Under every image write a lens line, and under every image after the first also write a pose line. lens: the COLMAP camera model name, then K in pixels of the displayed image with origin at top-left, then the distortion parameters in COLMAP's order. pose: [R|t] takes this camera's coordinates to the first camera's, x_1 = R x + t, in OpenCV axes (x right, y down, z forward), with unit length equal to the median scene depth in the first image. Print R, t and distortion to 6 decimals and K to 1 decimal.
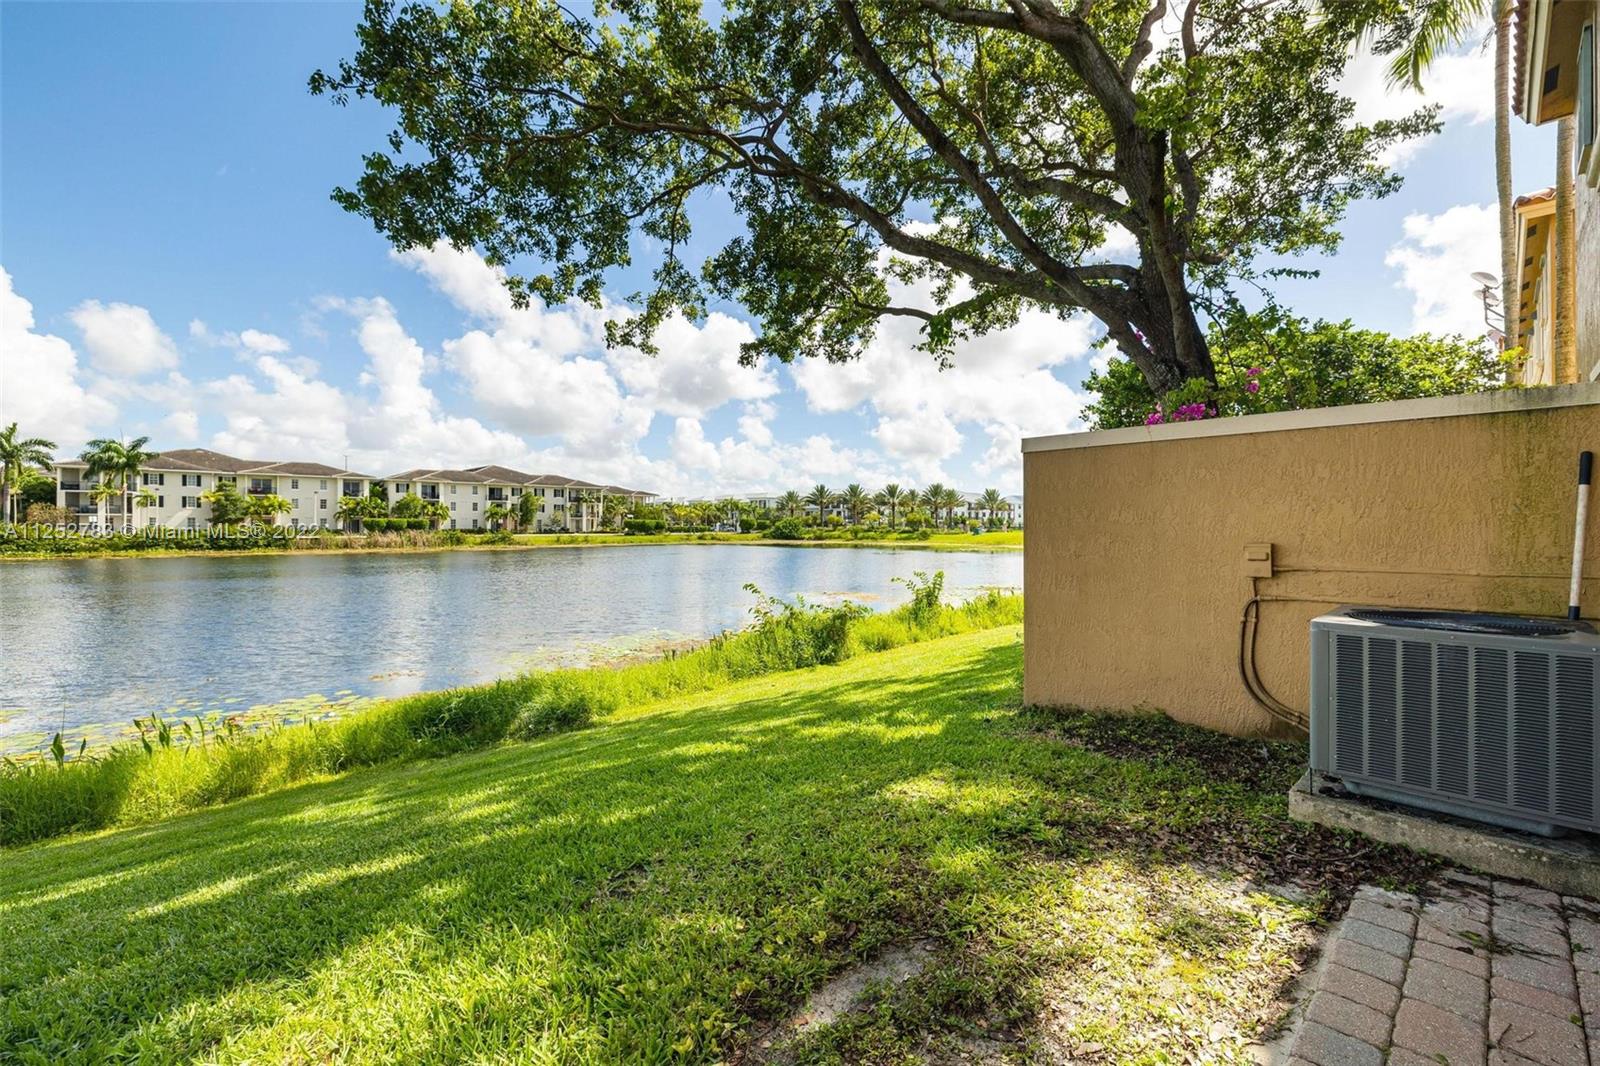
lens RADIAL K [[673.8, 0, 803.9], [0, 673.8, 517.9], [0, 0, 1]] dist [-0.001244, 0.000113]
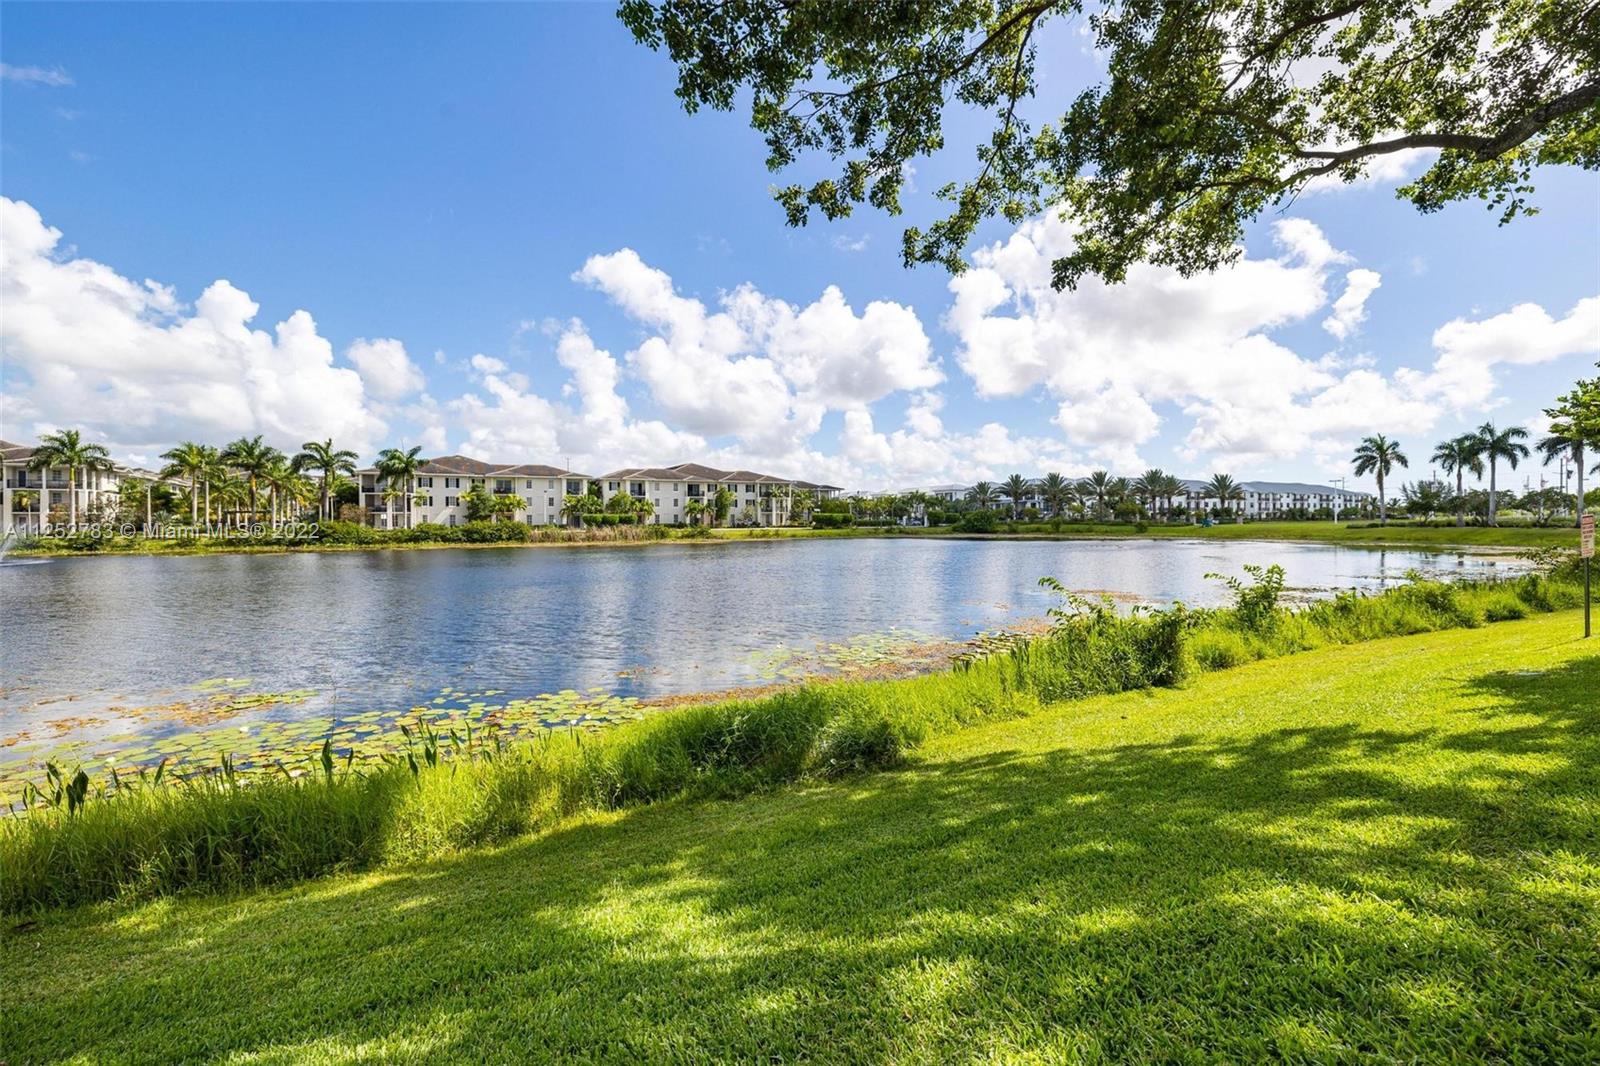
lens RADIAL K [[673.8, 0, 805.2], [0, 673.8, 516.5], [0, 0, 1]] dist [-0.001244, 0.000113]
pose [[0.967404, -0.008739, -0.253086, -0.031609], [0.010067, 0.999942, 0.003951, 0.004120], [0.253037, -0.006370, 0.967436, 0.034245]]
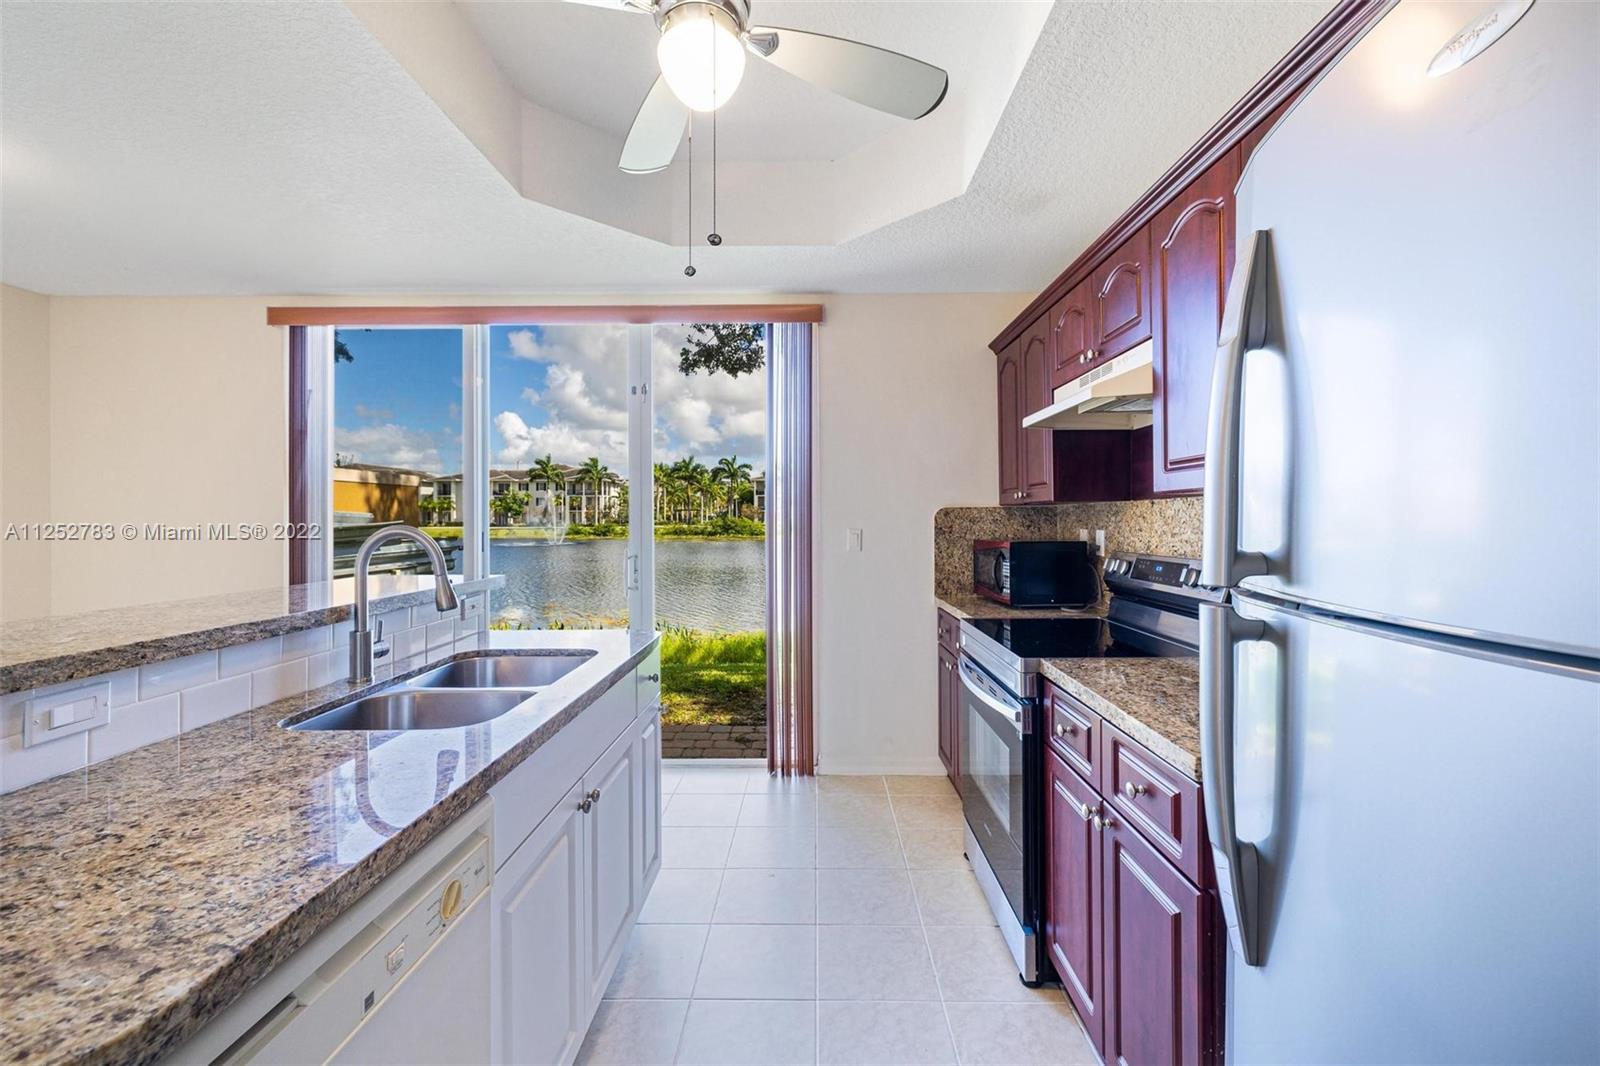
lens RADIAL K [[673.8, 0, 821.4], [0, 673.8, 515.4], [0, 0, 1]] dist [-0.001244, 0.000113]
pose [[0.718455, -0.001461, -0.695572, 0.083542], [0.008070, 0.999948, 0.006236, -0.003548], [0.695526, -0.010093, 0.718430, -0.012035]]
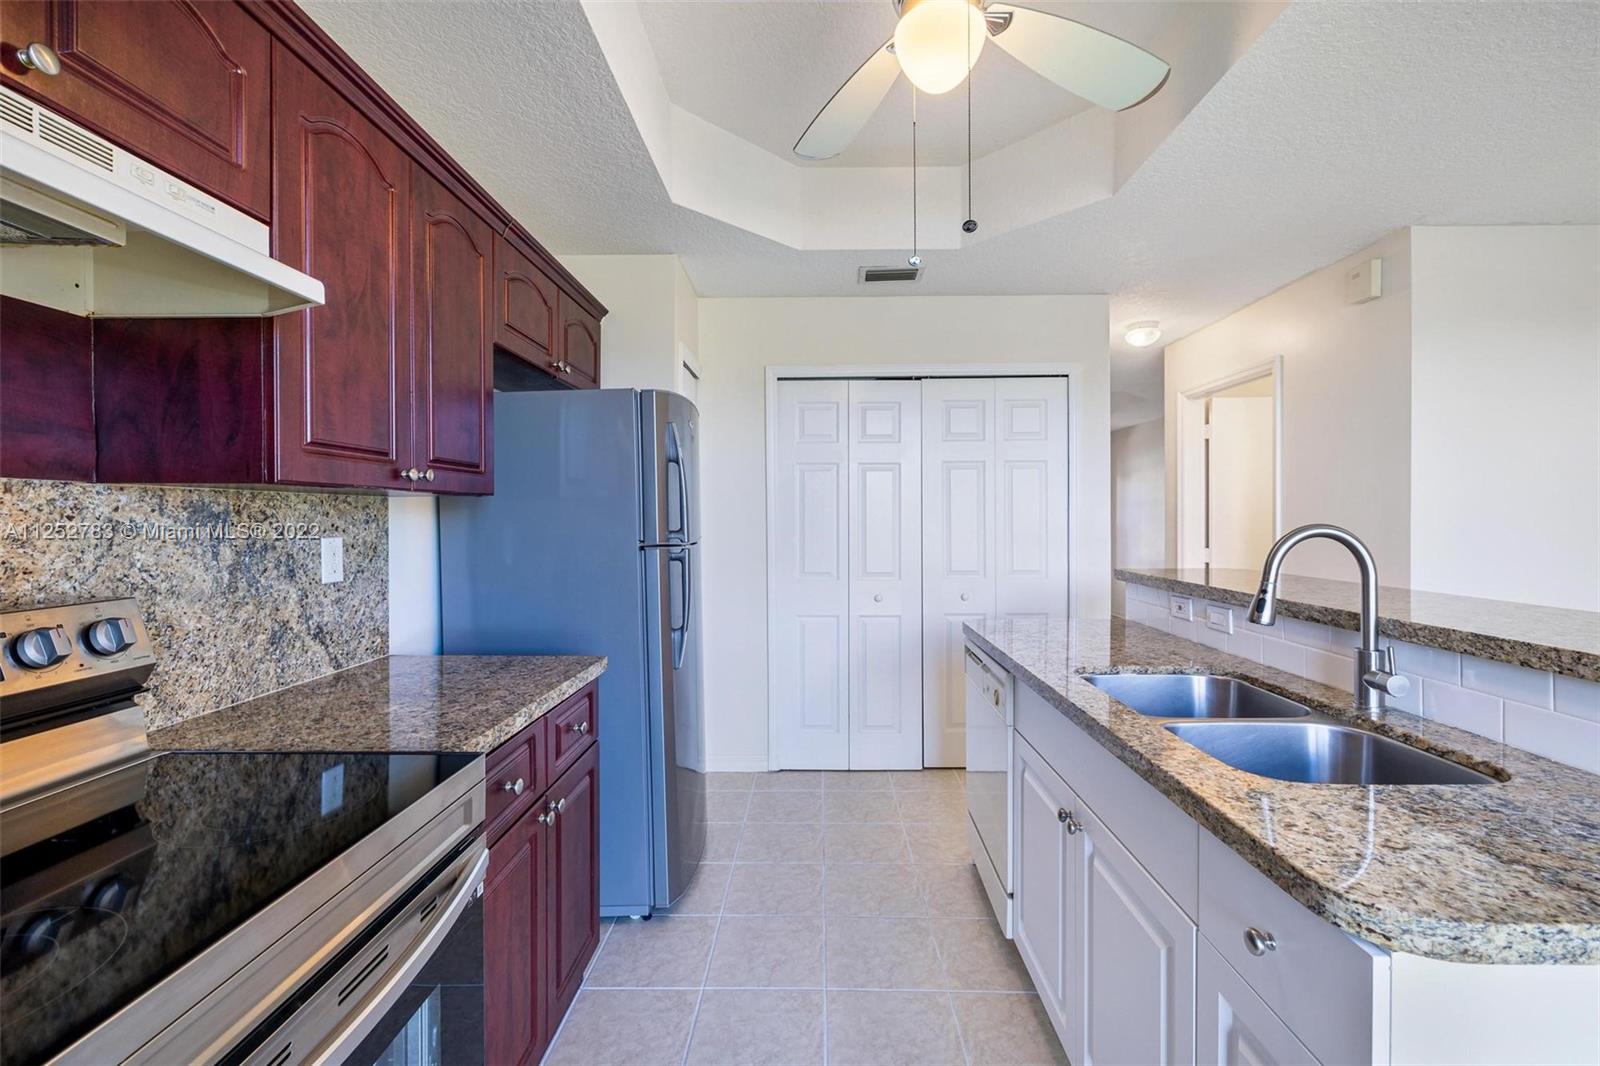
lens RADIAL K [[673.8, 0, 811.8], [0, 673.8, 523.2], [0, 0, 1]] dist [-0.001244, 0.000113]
pose [[-0.702819, 0.002567, 0.711364, 0.050831], [-0.000573, 0.999991, -0.004174, -0.003034], [-0.711368, -0.003342, -0.702812, 0.021164]]
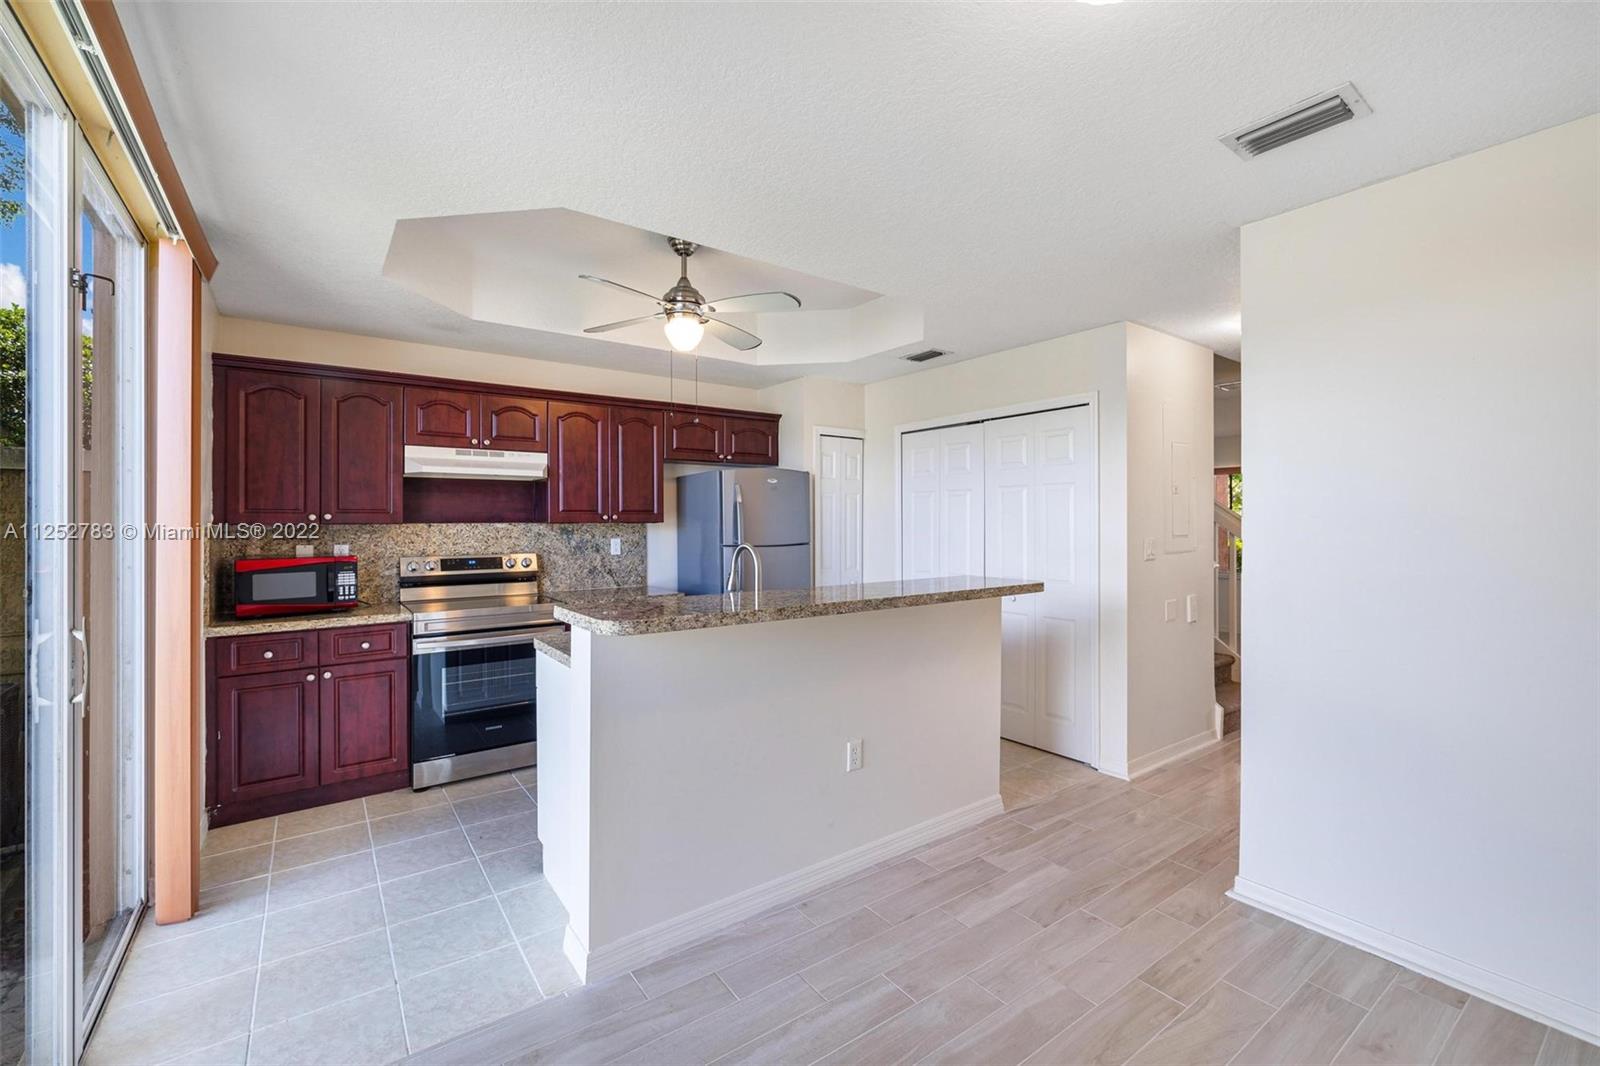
lens RADIAL K [[673.8, 0, 796.5], [0, 673.8, 526.8], [0, 0, 1]] dist [-0.001244, 0.000113]
pose [[0.147308, -0.001866, 0.989089, 0.012737], [-0.009614, 0.999948, 0.003318, -0.004289], [-0.989044, -0.009998, 0.147282, -0.014582]]
